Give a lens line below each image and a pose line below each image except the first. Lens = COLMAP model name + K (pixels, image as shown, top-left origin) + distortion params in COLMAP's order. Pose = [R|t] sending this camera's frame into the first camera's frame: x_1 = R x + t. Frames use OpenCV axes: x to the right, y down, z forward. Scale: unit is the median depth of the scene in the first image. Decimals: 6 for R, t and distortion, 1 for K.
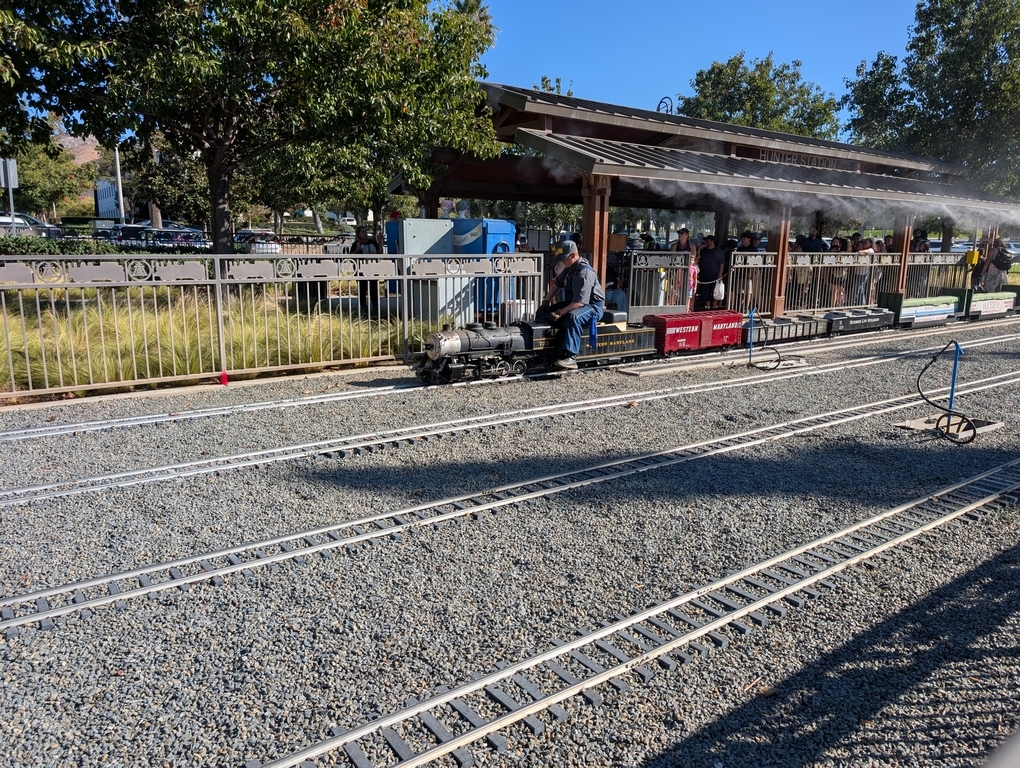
lens RADIAL K [[720.2, 0, 516.0], [0, 720.2, 385.2], [0, 0, 1]] dist [0.031438, -0.007394]
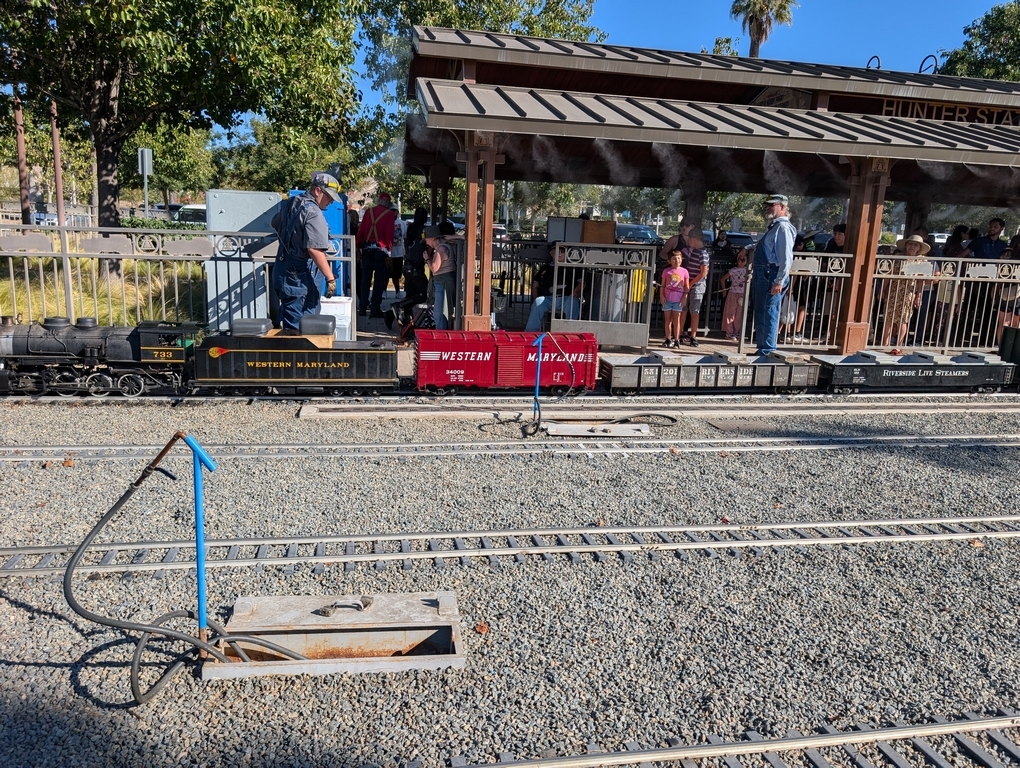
lens RADIAL K [[746.9, 0, 510.1], [0, 746.9, 372.3], [0, 0, 1]] dist [0.022669, -0.021390]
pose [[0.900076, 0.103509, -0.423260, 0.441871], [-0.112847, 0.993608, 0.003017, -0.054440], [0.420867, 0.045048, 0.906003, 0.318813]]
